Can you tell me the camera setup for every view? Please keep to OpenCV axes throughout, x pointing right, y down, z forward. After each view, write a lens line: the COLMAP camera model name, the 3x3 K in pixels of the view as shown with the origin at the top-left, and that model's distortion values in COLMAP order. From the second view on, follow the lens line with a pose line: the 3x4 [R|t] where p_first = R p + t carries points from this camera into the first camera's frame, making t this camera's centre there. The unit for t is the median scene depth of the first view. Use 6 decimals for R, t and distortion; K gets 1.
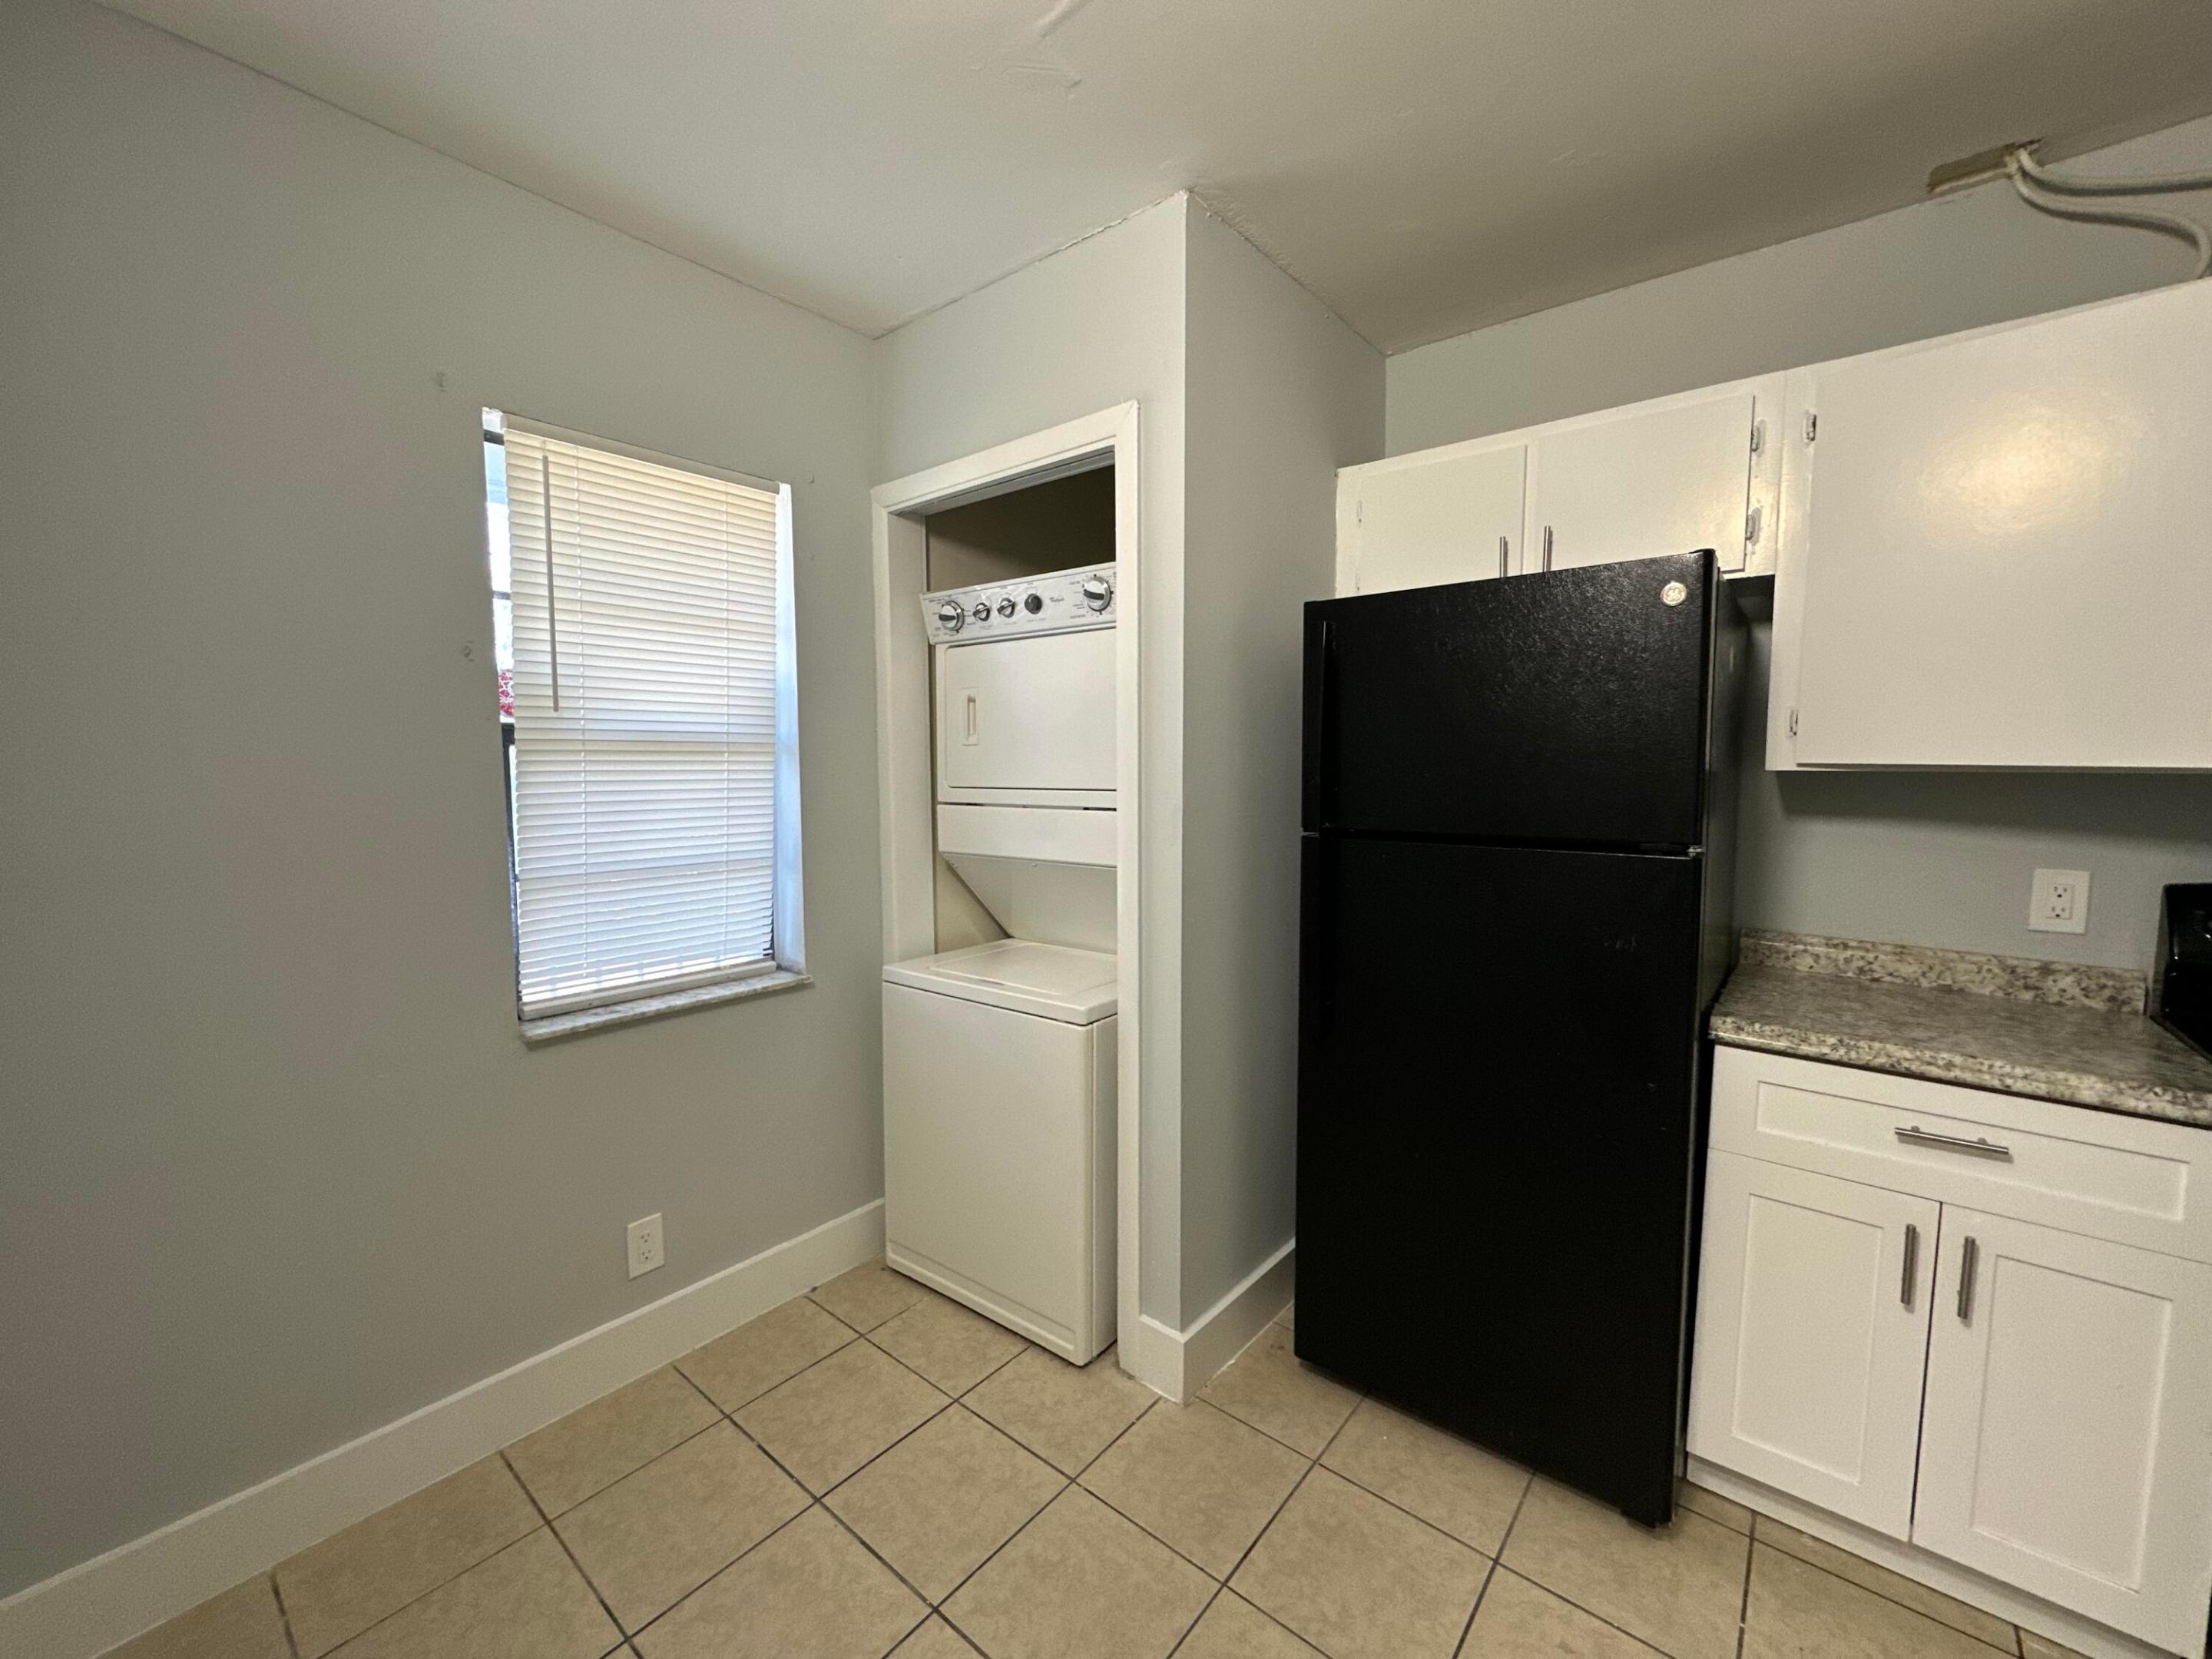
lens RADIAL K [[888.8, 0, 1107.2], [0, 888.8, 828.0], [0, 0, 1]] dist [-0.007273, 0.001801]
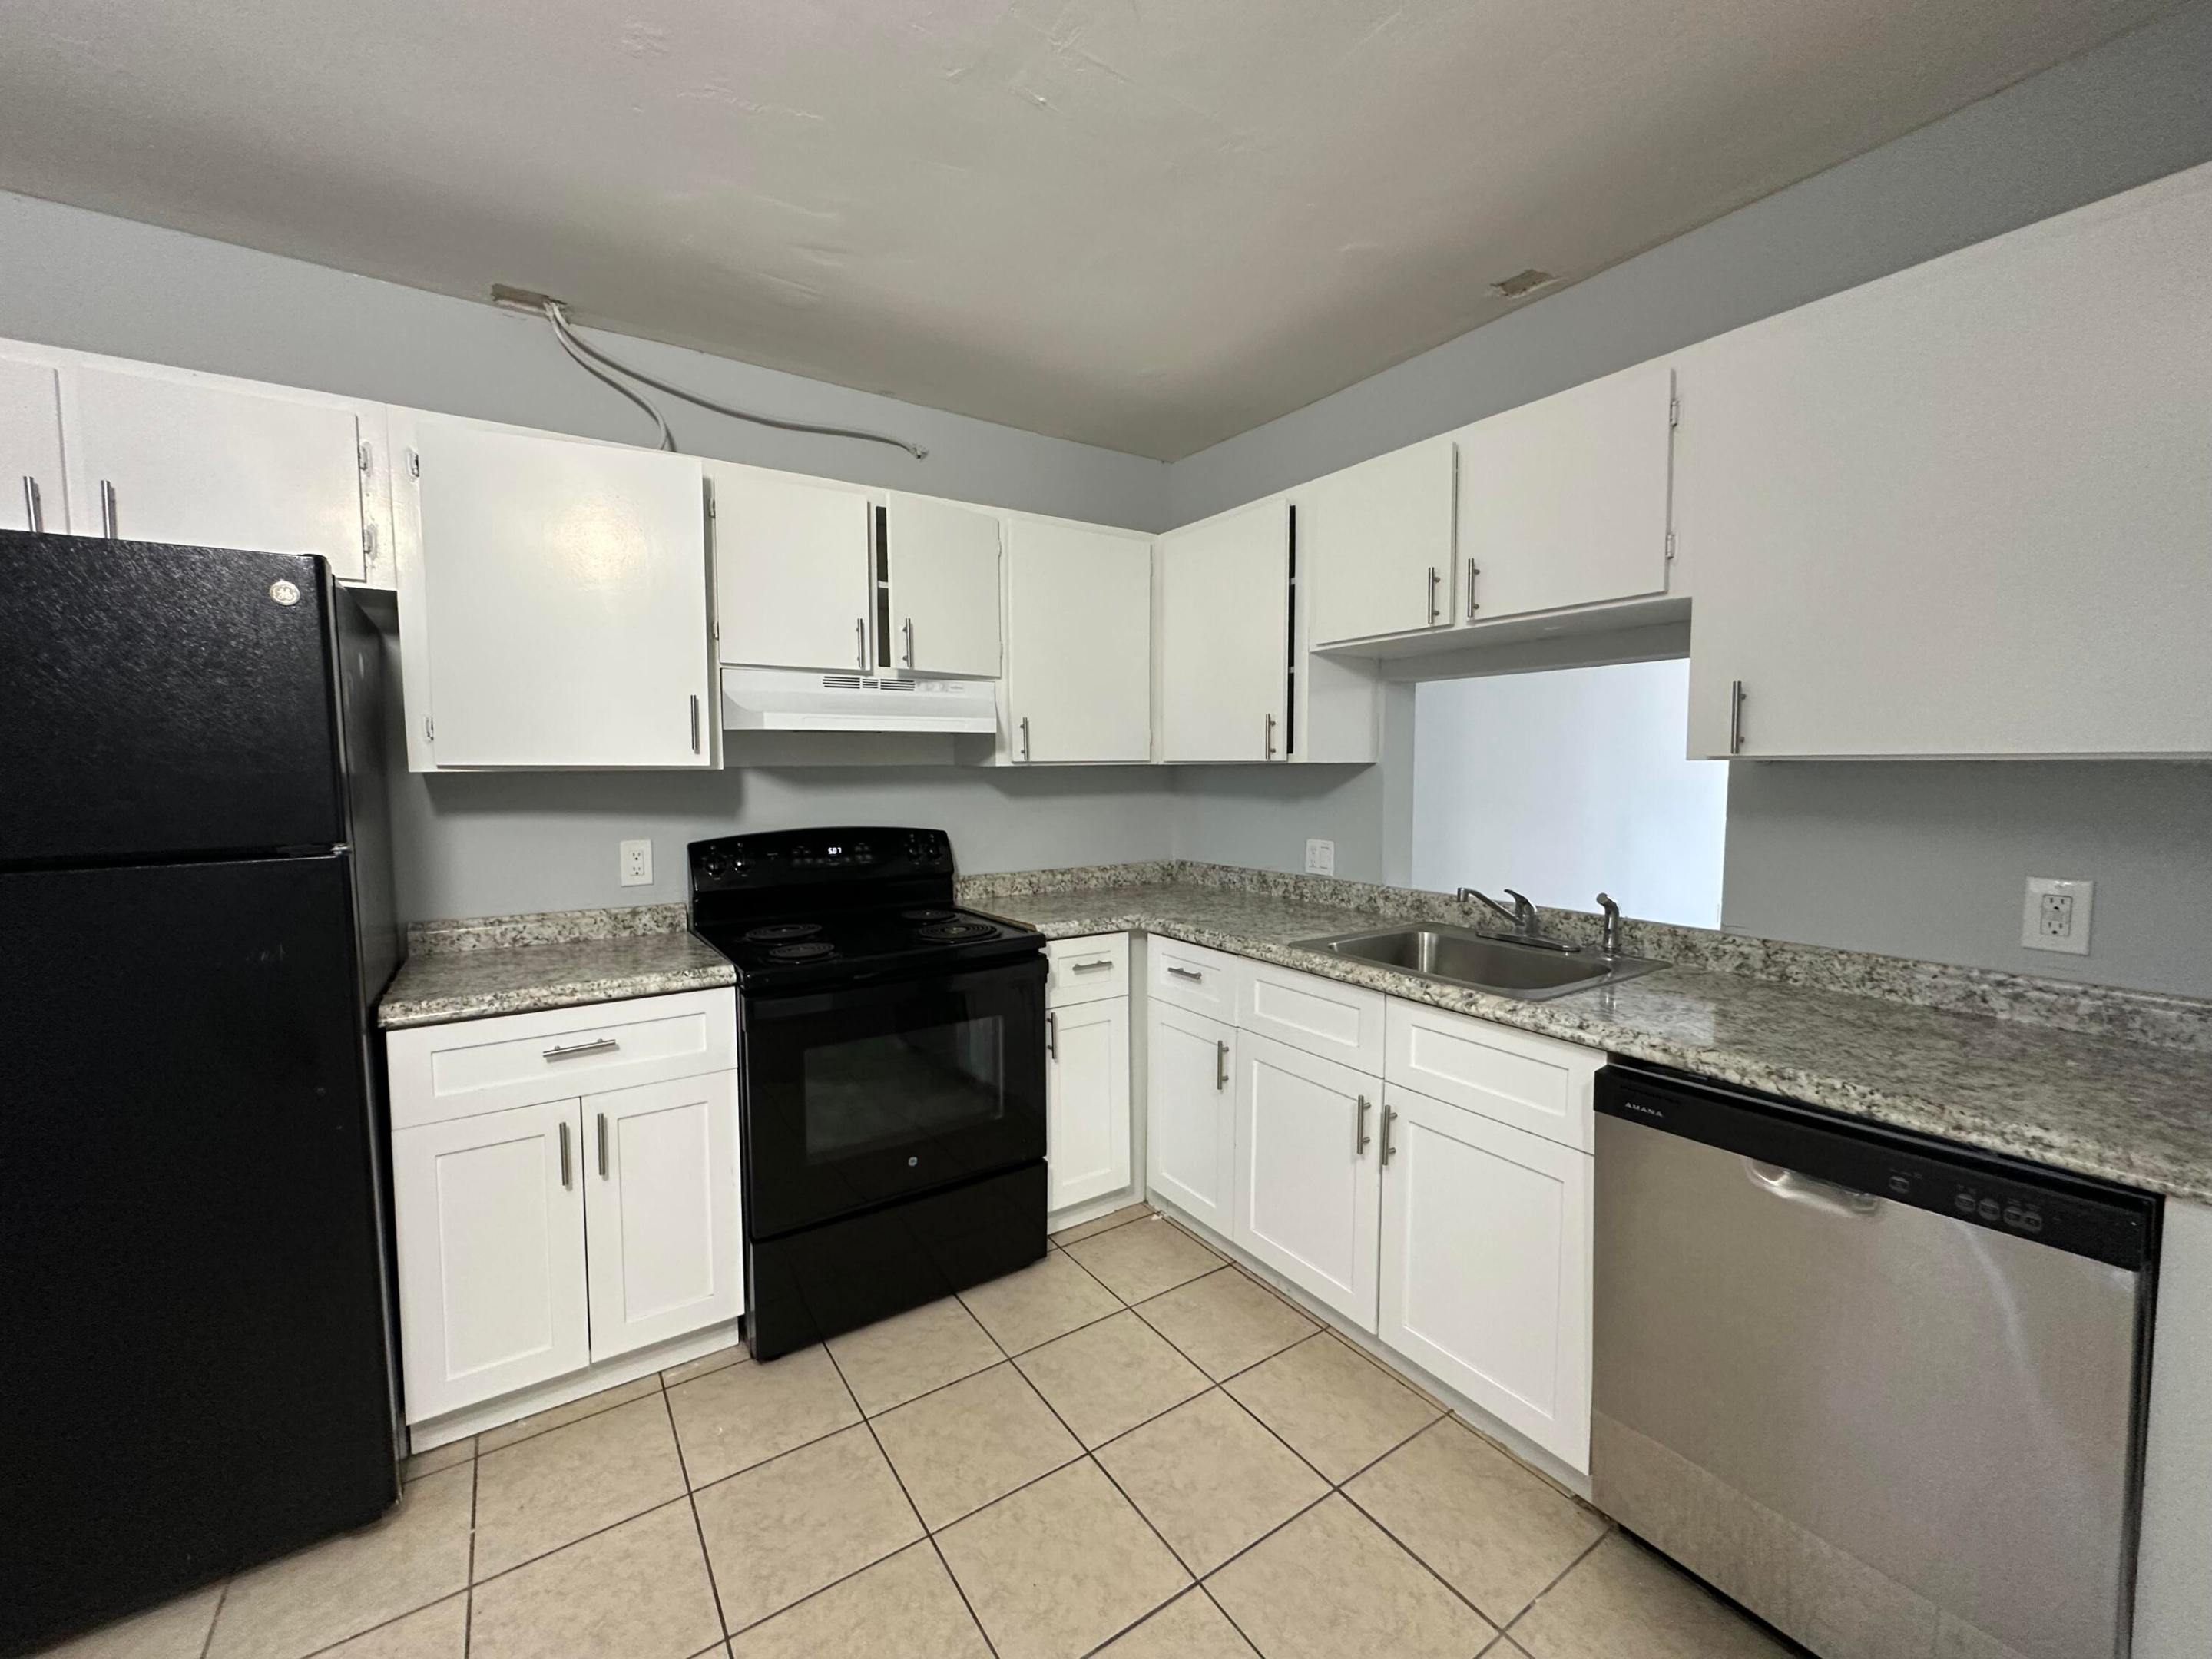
lens RADIAL K [[888.8, 0, 1108.9], [0, 888.8, 826.0], [0, 0, 1]] dist [-0.007273, 0.001801]
pose [[0.285426, -0.067219, 0.956041, -0.053758], [0.081825, 0.995604, 0.045572, 0.022713], [-0.954901, 0.065221, 0.289672, -0.132857]]
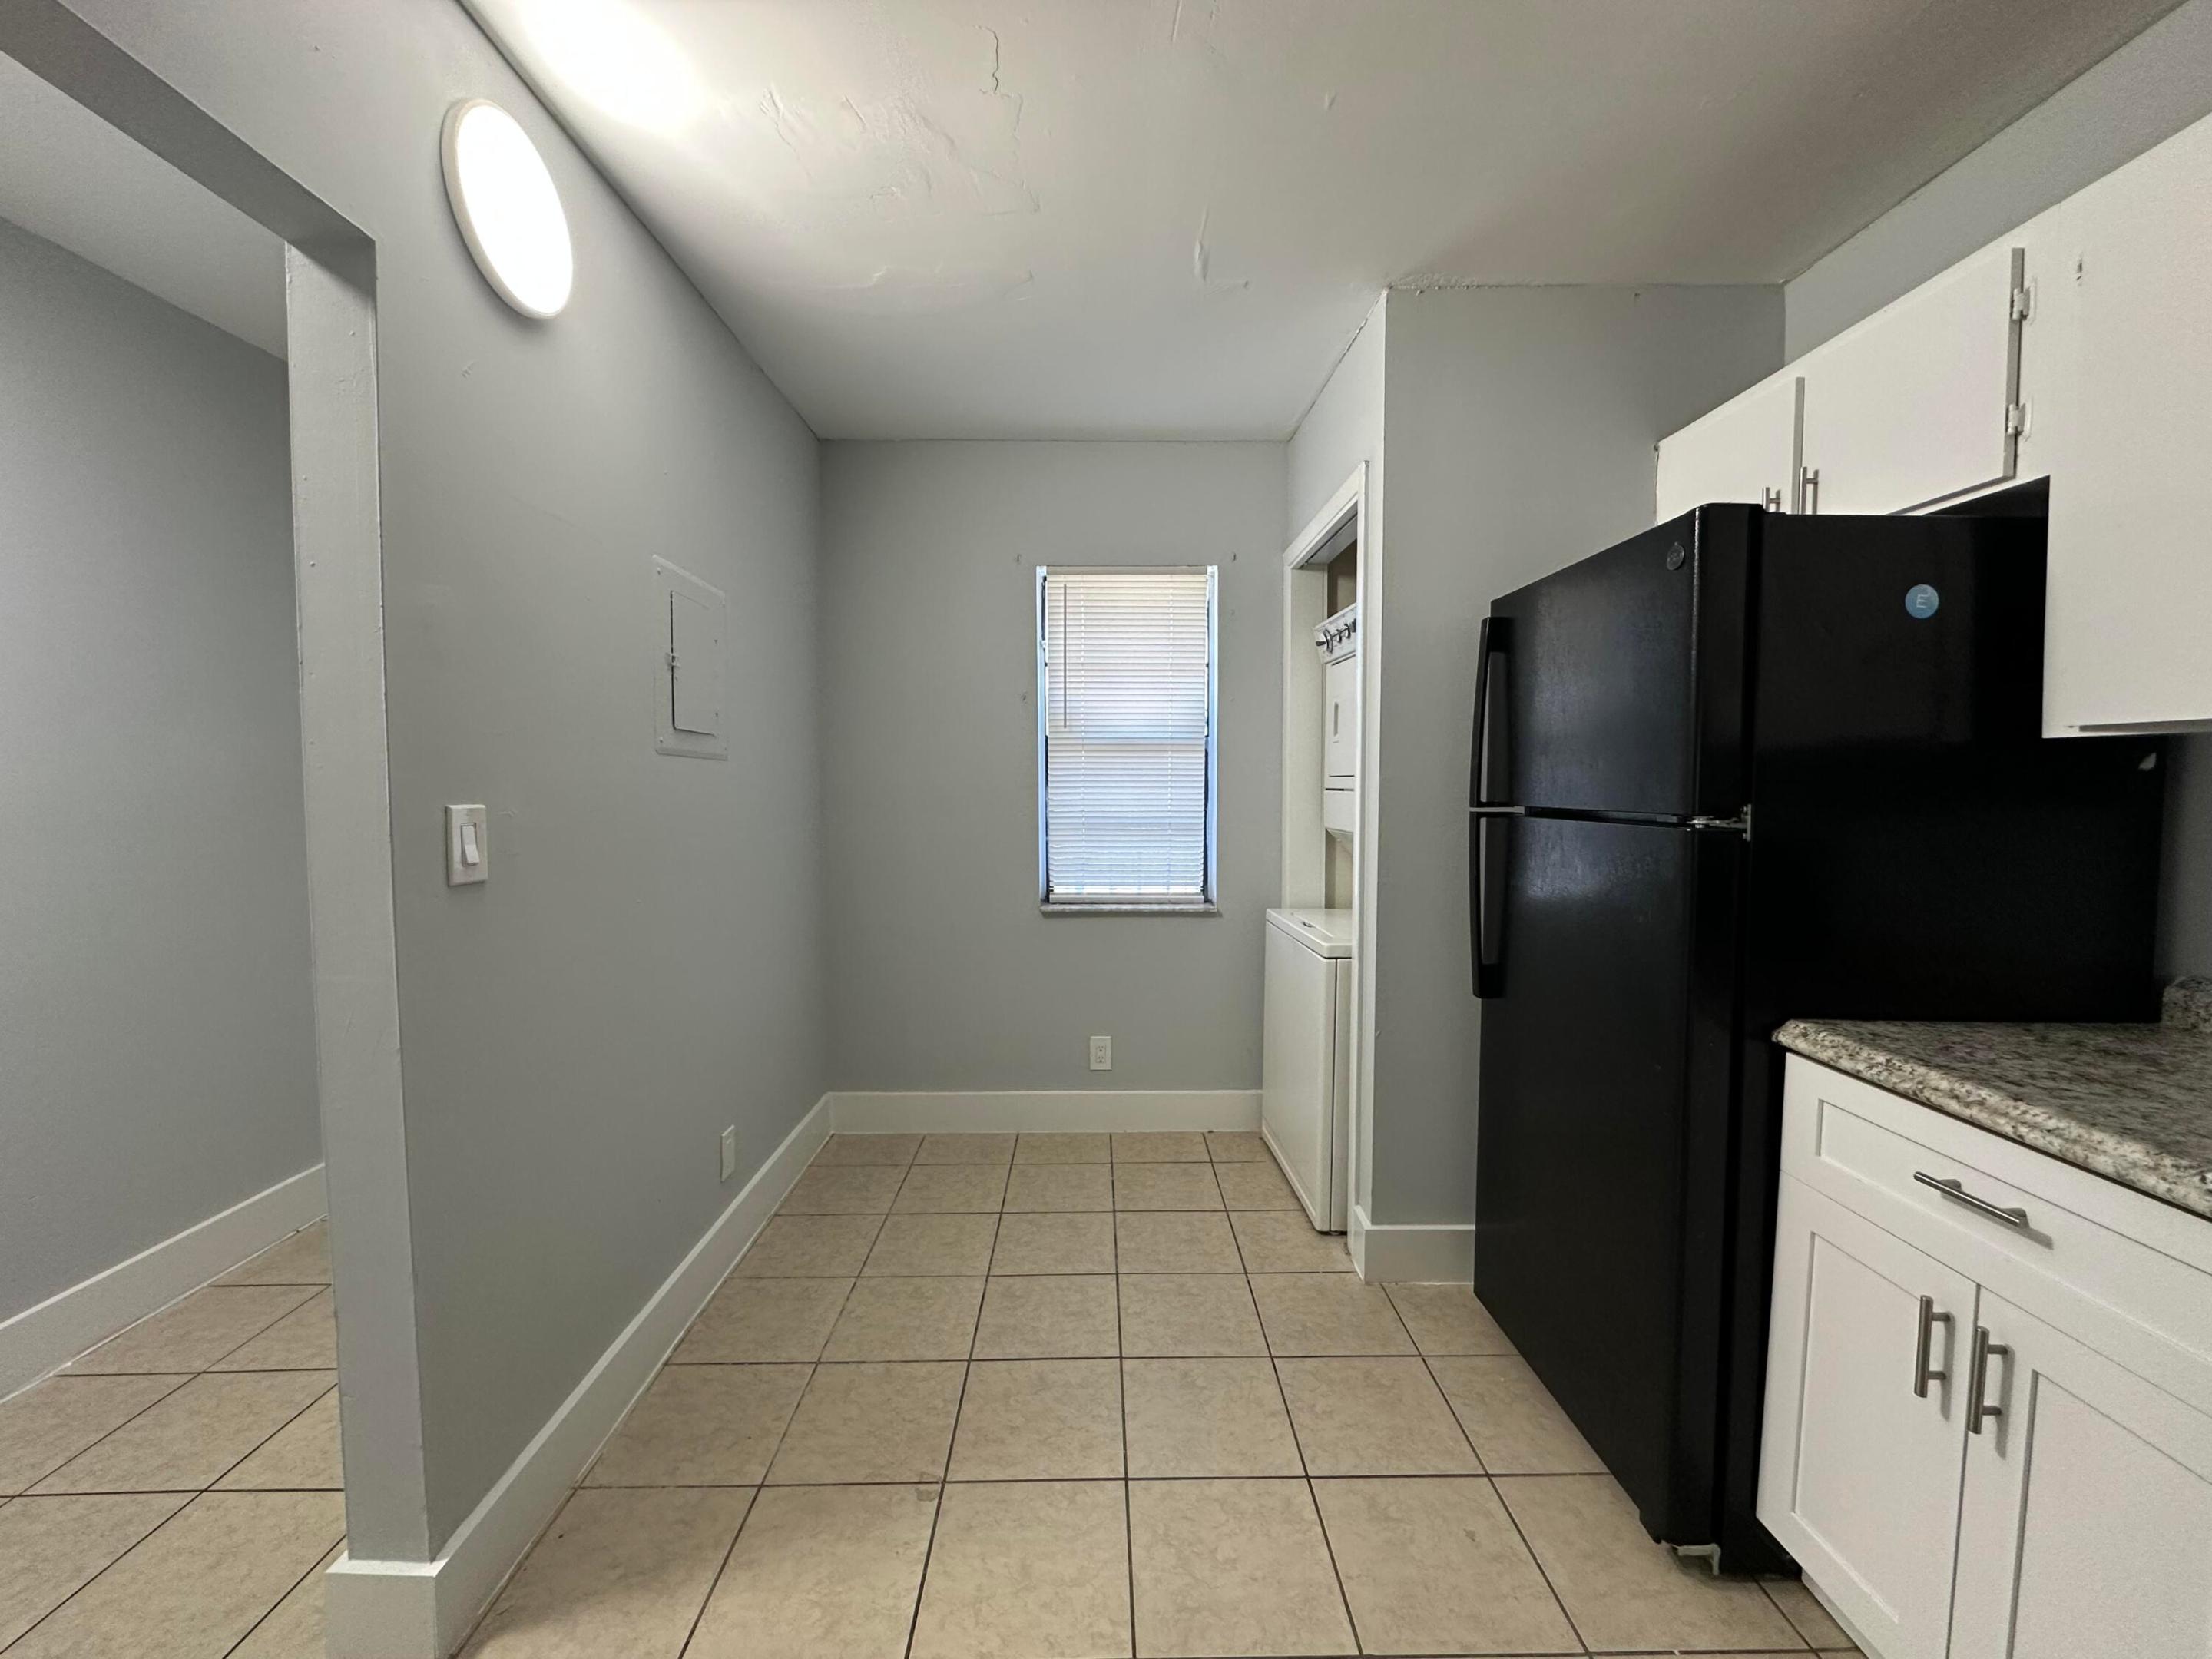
lens RADIAL K [[888.8, 0, 1093.4], [0, 888.8, 827.4], [0, 0, 1]] dist [-0.007273, 0.001801]
pose [[0.639321, 0.043219, -0.767724, 0.869484], [-0.057594, 0.998306, 0.008238, 0.053199], [0.766780, 0.038949, 0.640727, -0.089950]]
